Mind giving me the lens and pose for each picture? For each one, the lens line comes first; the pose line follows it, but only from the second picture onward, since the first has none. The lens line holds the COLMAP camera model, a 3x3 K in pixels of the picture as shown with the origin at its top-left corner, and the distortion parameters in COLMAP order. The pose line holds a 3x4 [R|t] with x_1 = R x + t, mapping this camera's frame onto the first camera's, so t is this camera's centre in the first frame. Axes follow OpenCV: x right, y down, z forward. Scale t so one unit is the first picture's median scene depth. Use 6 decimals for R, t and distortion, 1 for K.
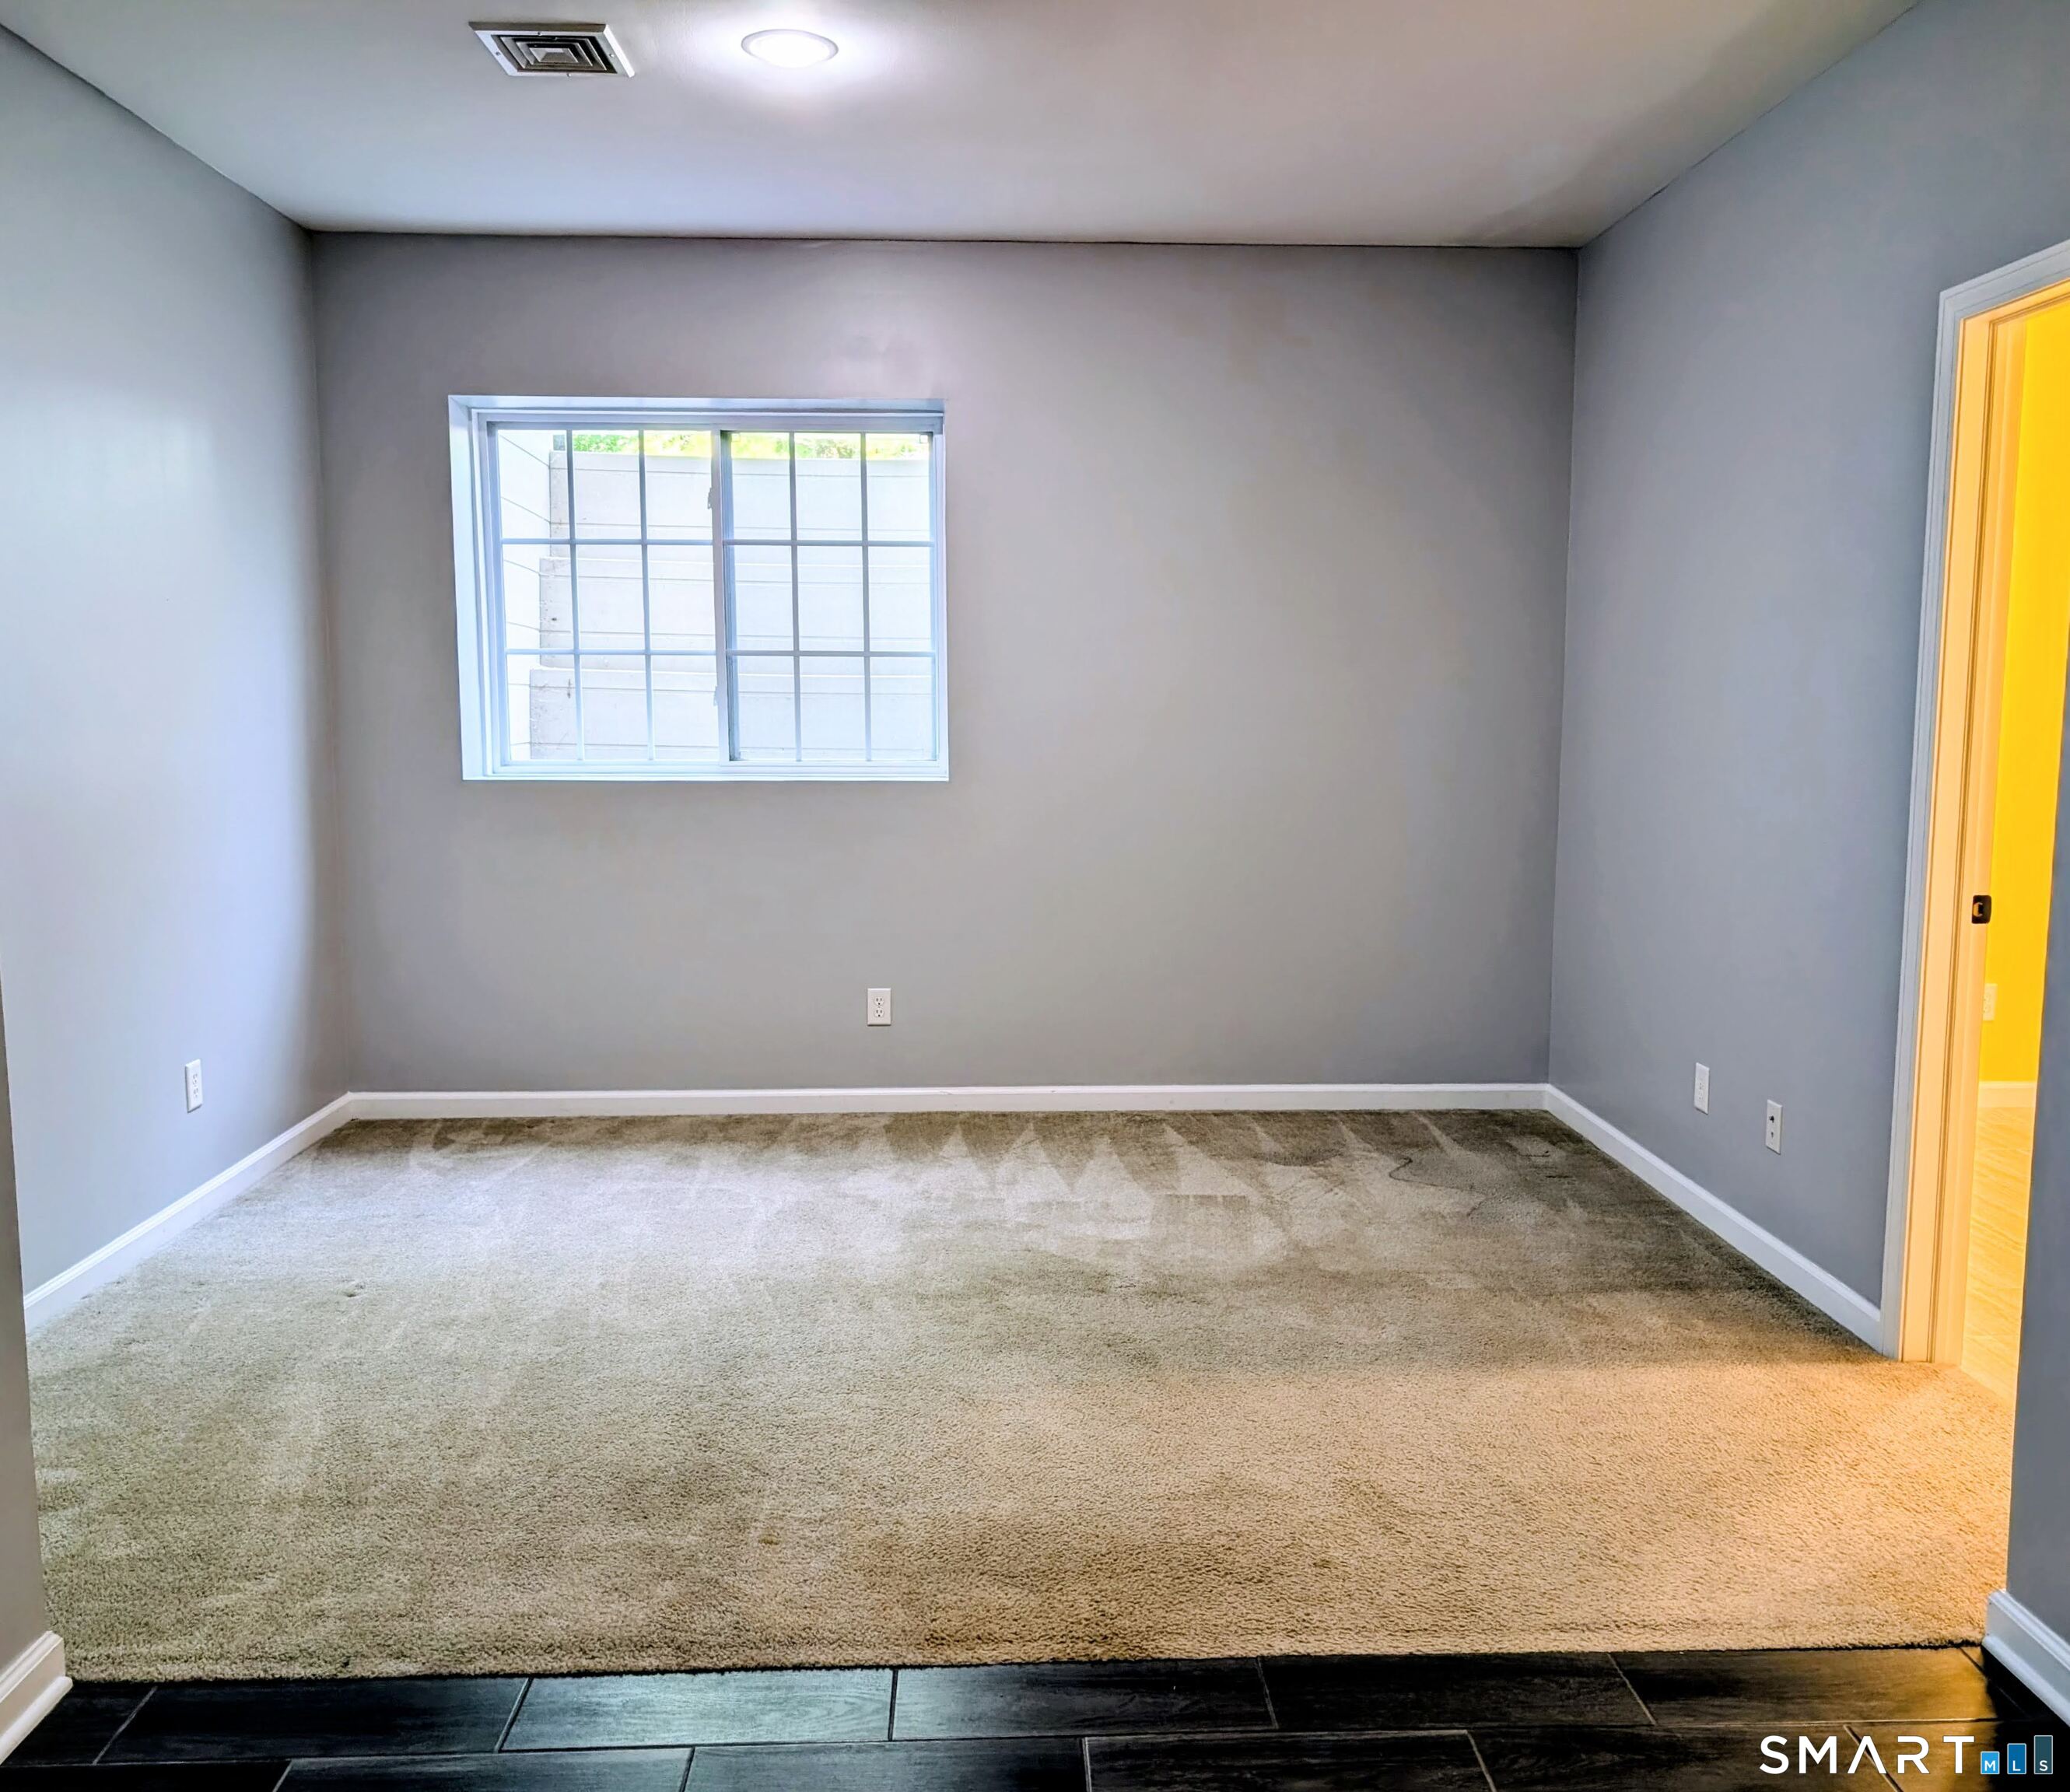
lens RADIAL K [[1658.2, 0, 1035.0], [0, 1658.2, 896.0], [0, 0, 1]] dist [0.005898, 0.004593]
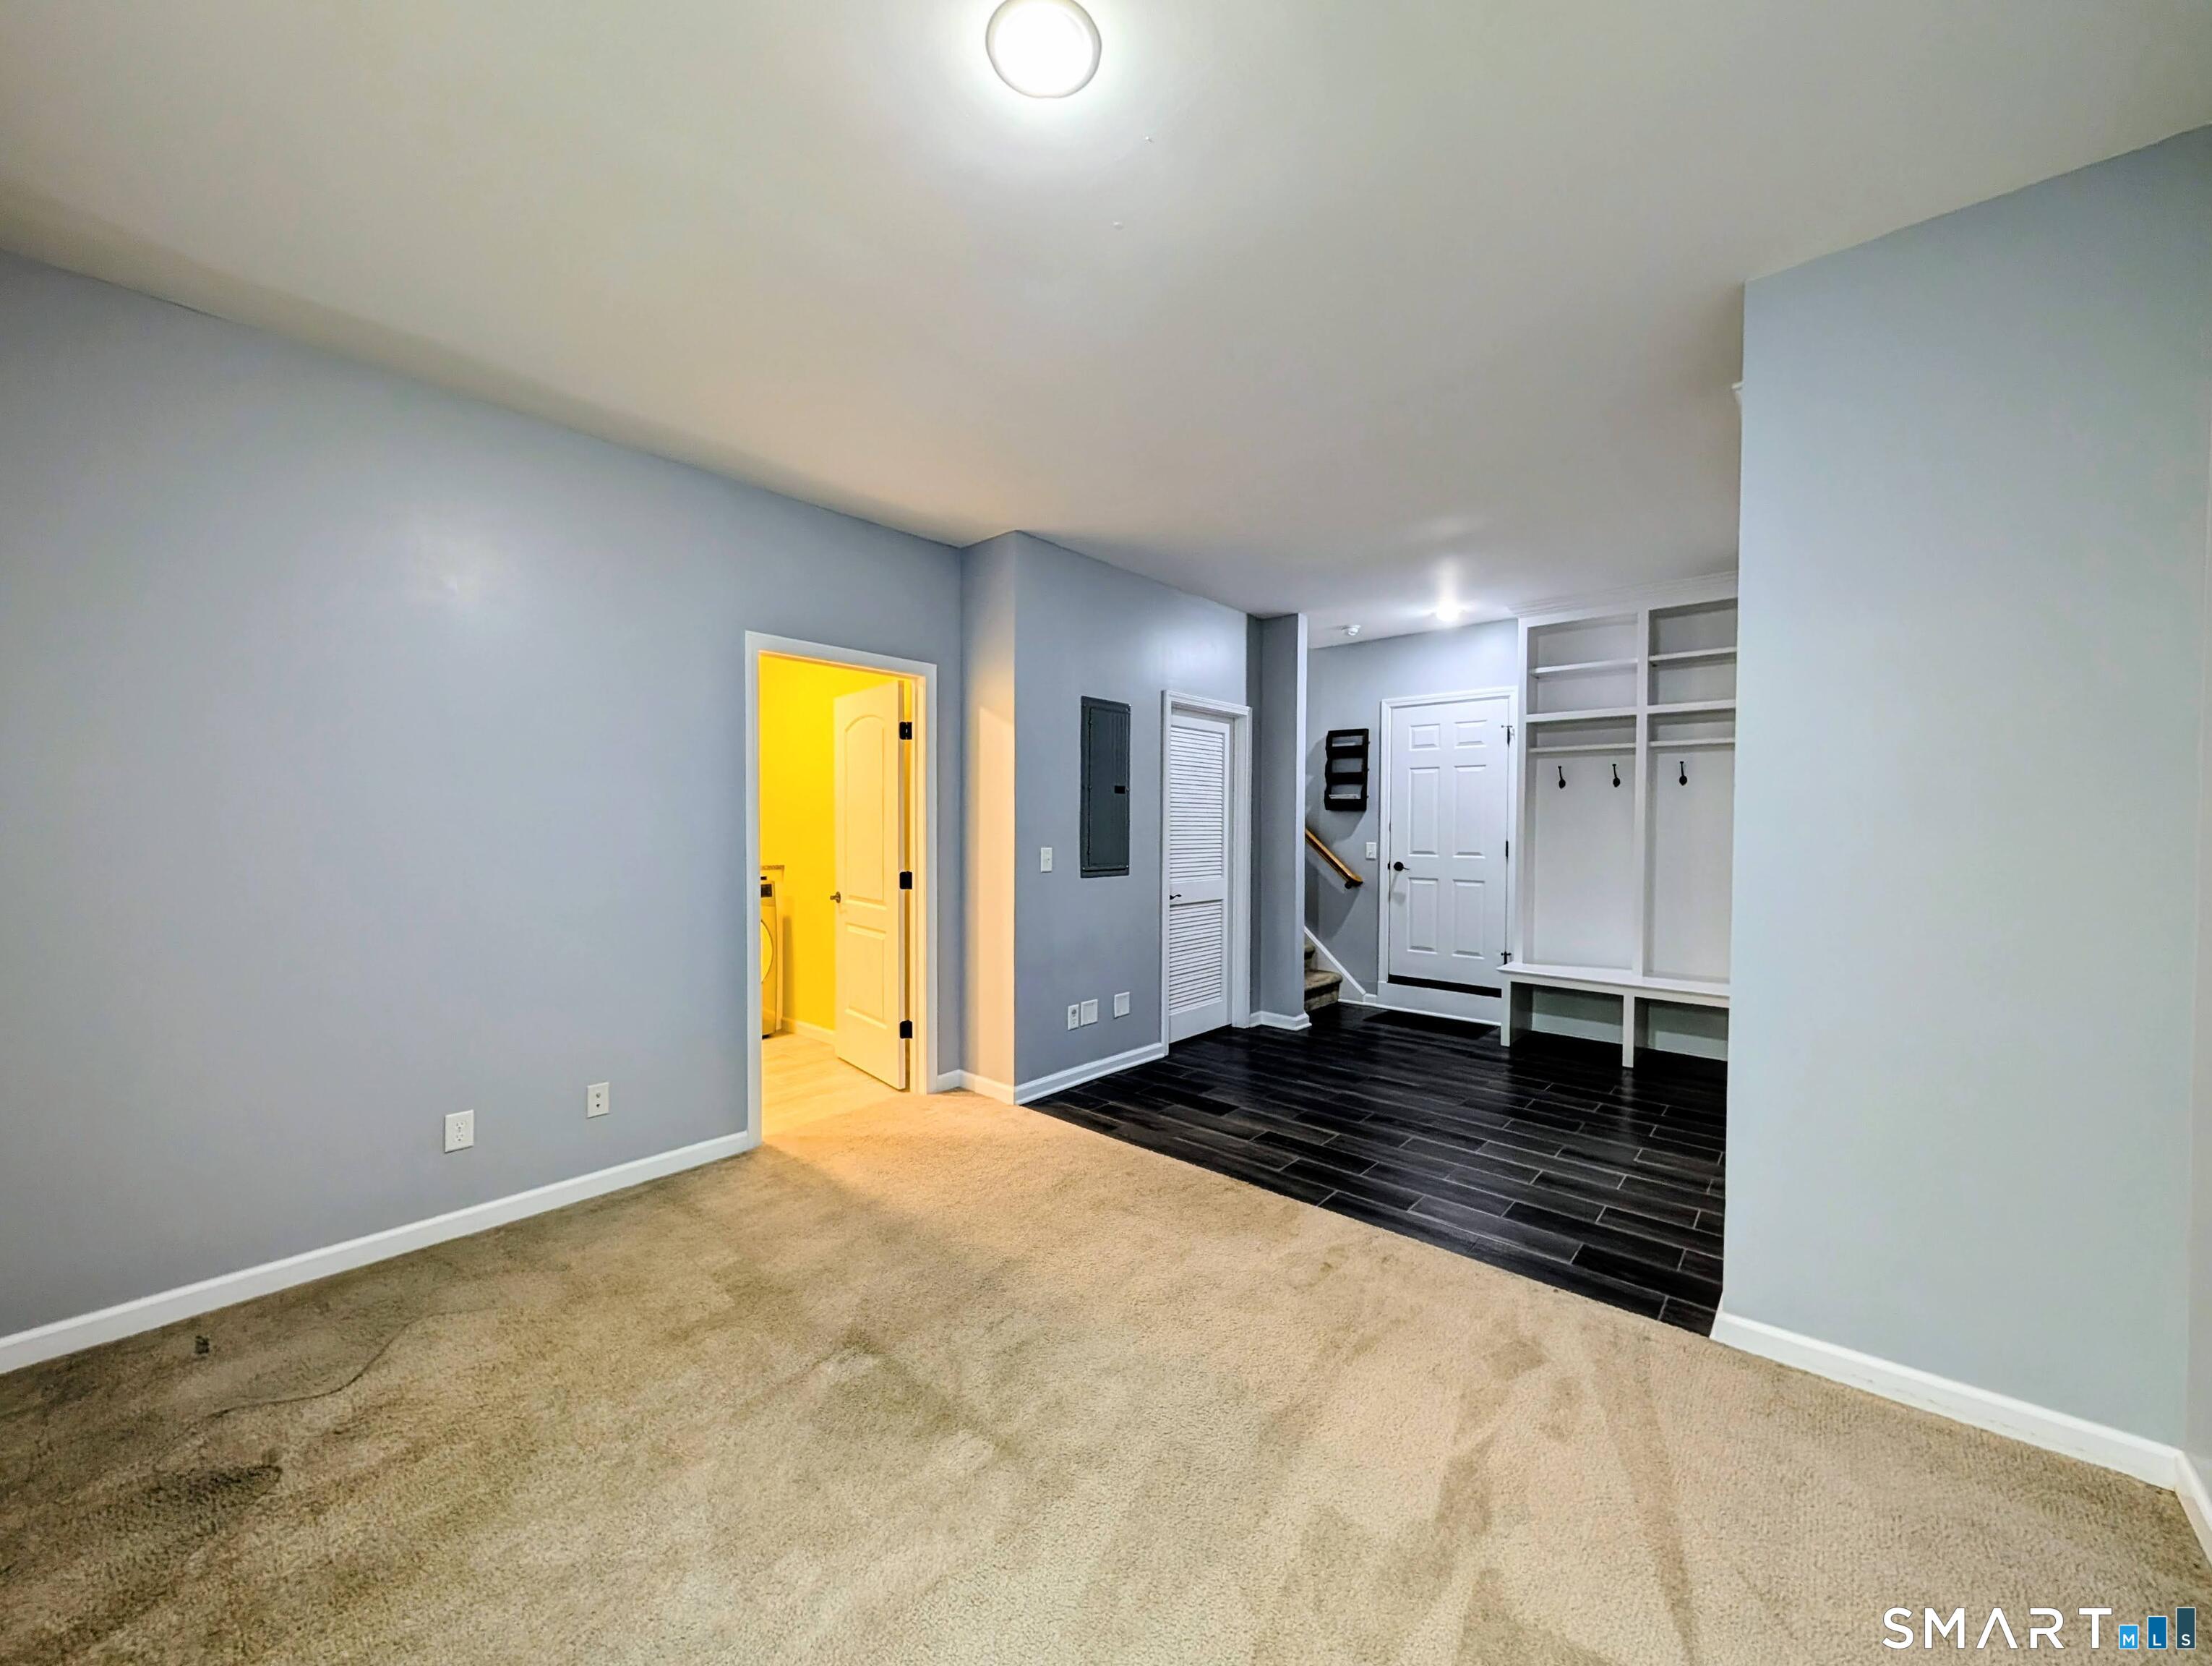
lens RADIAL K [[803.3, 0, 1109.3], [0, 803.3, 838.8], [0, 0, 1]] dist [-0.000979, 0.000071]
pose [[-0.722501, -0.012104, 0.691264, -0.505911], [0.080269, 0.991617, 0.101259, -0.170932], [-0.686694, 0.128646, -0.715473, 1.457426]]
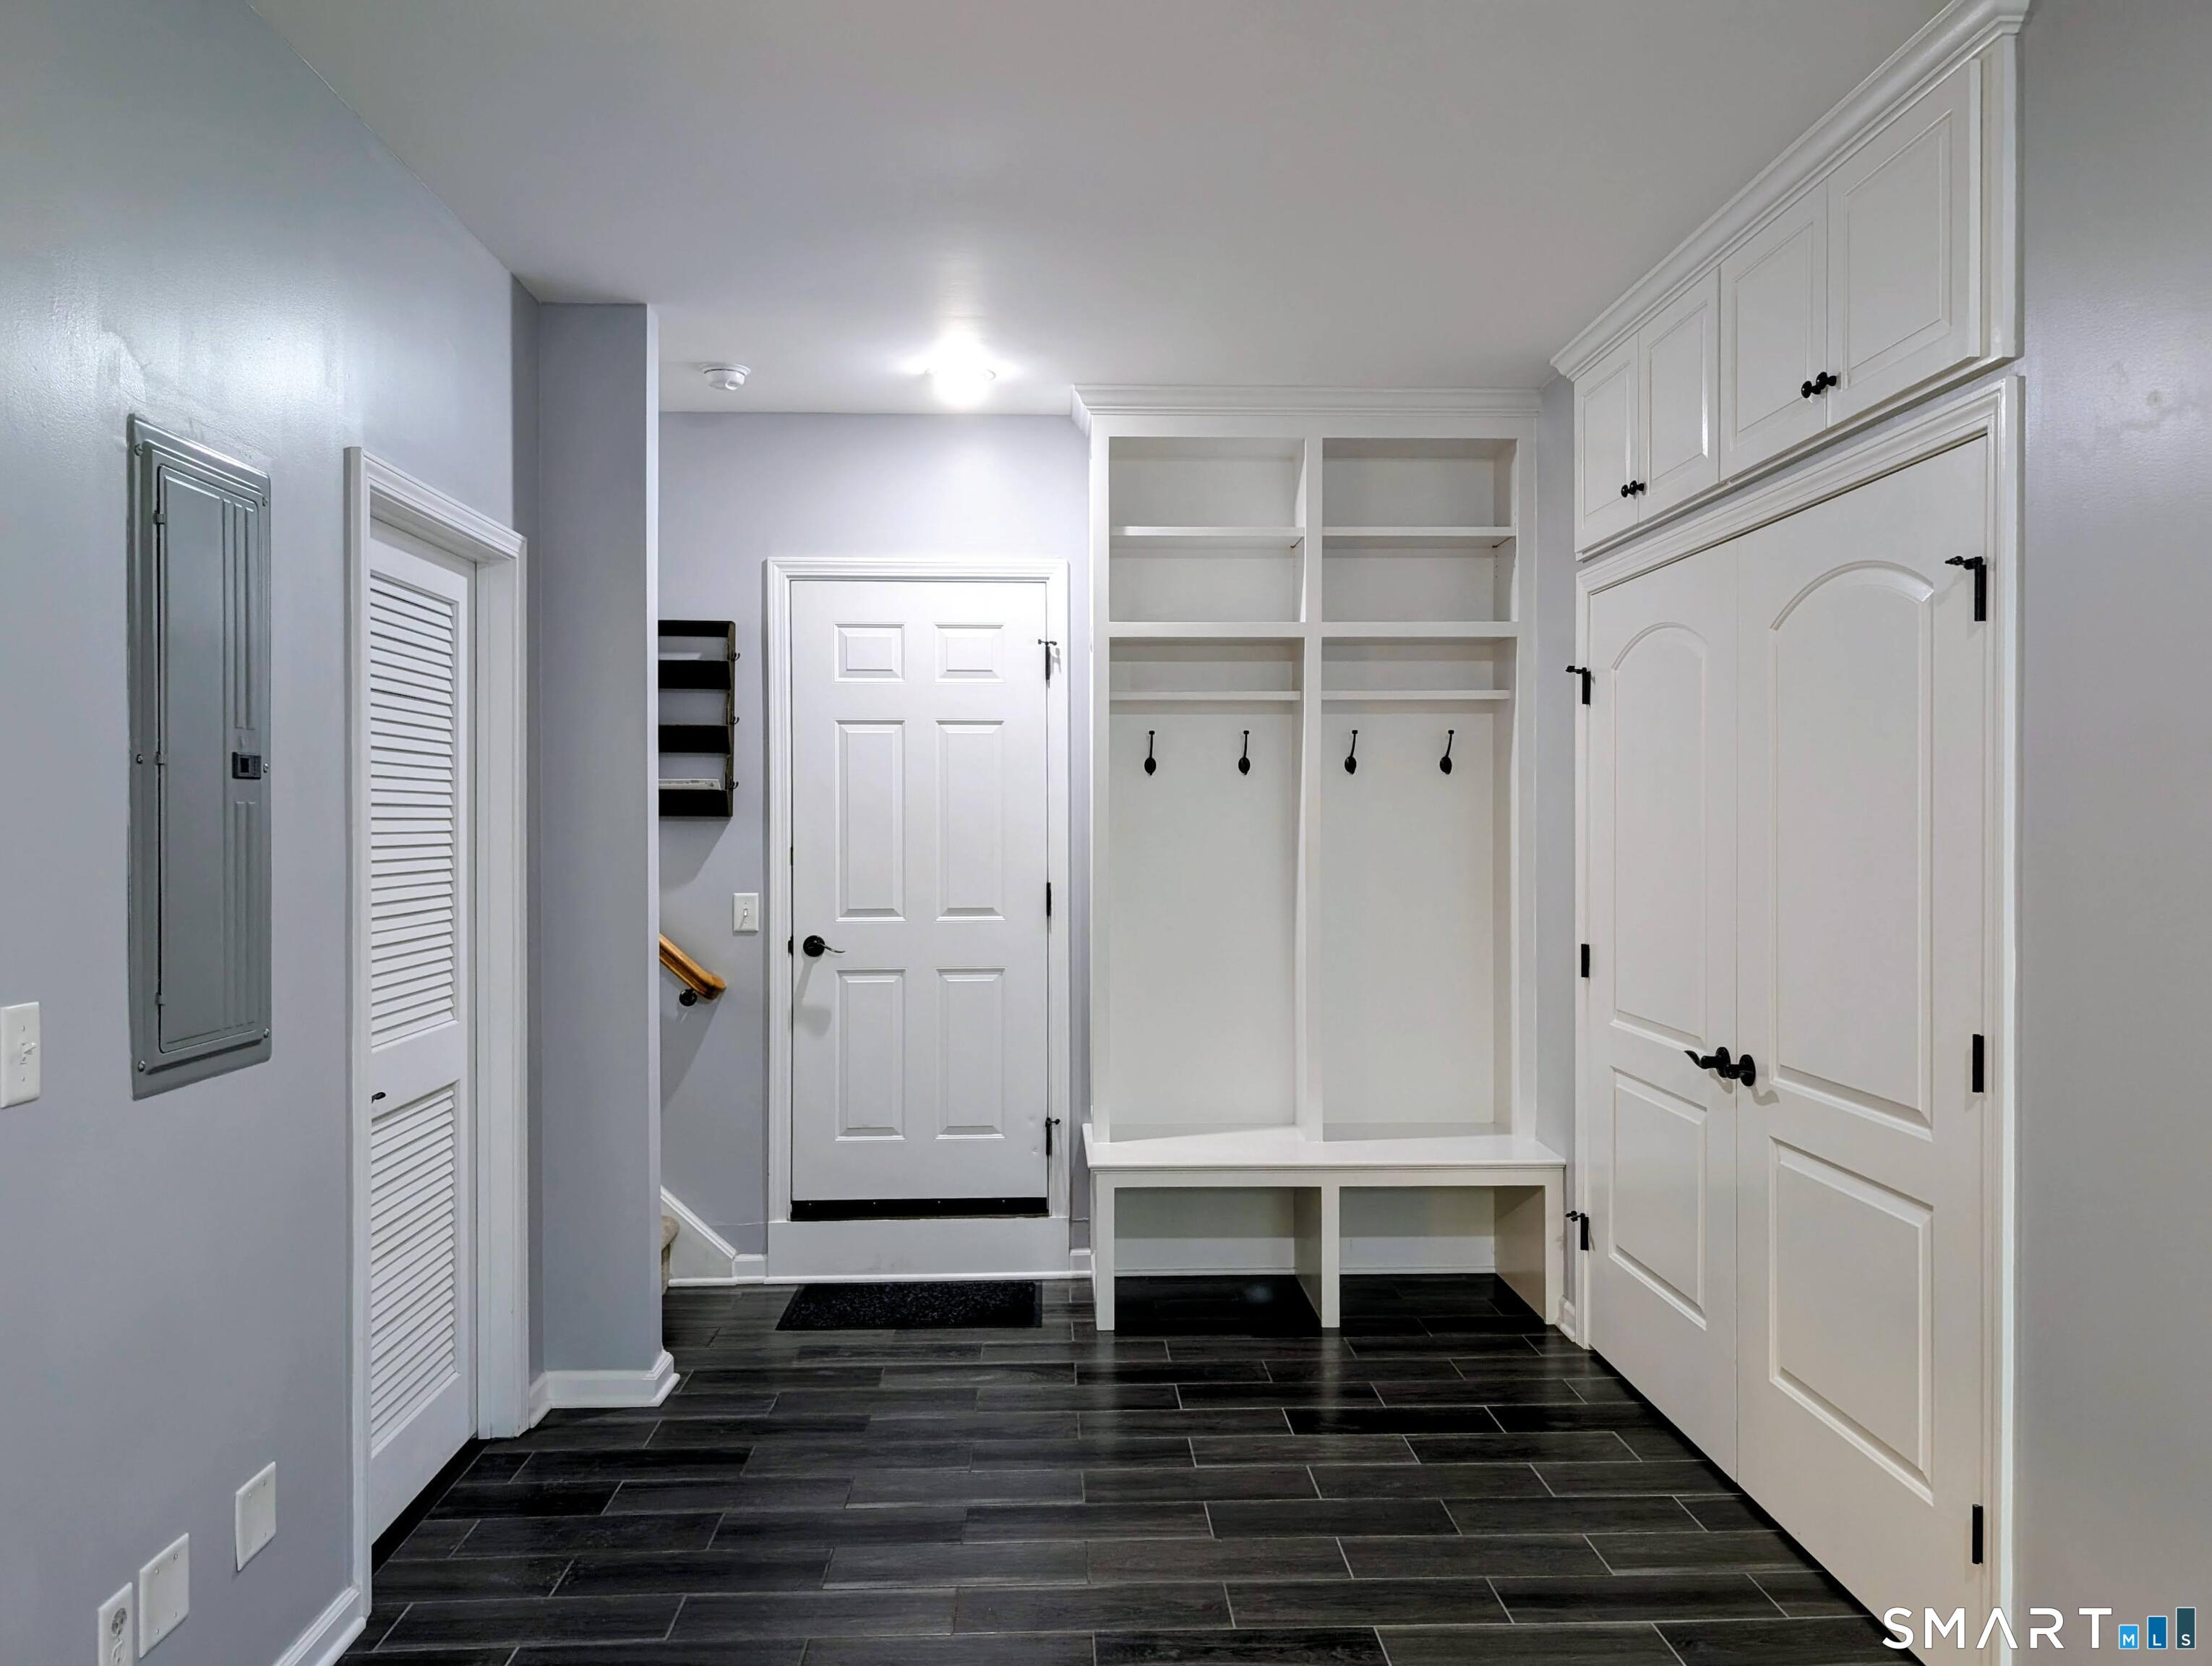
lens RADIAL K [[1599.6, 0, 1097.6], [0, 1599.6, 817.5], [0, 0, 1]] dist [0.074539, -0.048285]
pose [[-0.999964, 0.005319, 0.006594, 0.015994], [0.006059, 0.993012, 0.117860, -0.181424], [-0.005921, 0.117896, -0.993008, 1.246657]]
